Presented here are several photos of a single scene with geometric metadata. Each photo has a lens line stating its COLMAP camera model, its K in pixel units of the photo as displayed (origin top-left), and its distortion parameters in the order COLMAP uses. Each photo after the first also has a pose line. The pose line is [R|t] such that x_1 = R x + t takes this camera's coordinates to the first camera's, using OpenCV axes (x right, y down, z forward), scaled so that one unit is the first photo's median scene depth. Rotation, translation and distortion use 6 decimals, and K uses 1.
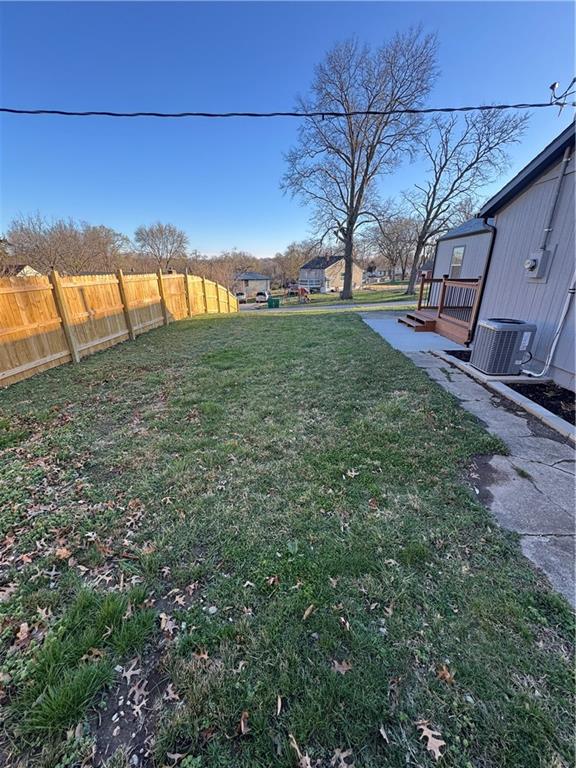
lens RADIAL K [[304.4, 0, 289.6], [0, 304.4, 386.1], [0, 0, 1]] dist [-0.008512, 0.001465]
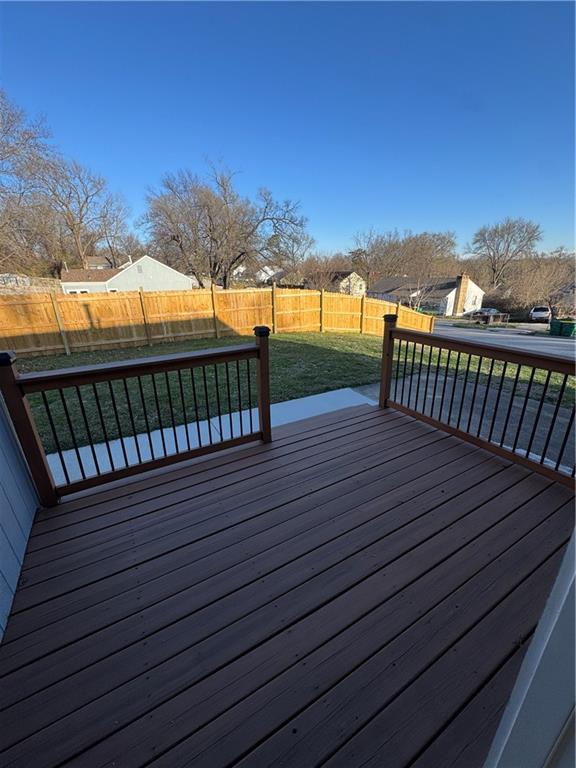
lens RADIAL K [[304.4, 0, 285.3], [0, 304.4, 382.3], [0, 0, 1]] dist [-0.008512, 0.001465]
pose [[0.513933, 0.275361, -0.812434, 0.750204], [-0.291075, 0.946870, 0.136796, -0.335953], [0.806937, 0.166175, 0.566778, 0.790358]]
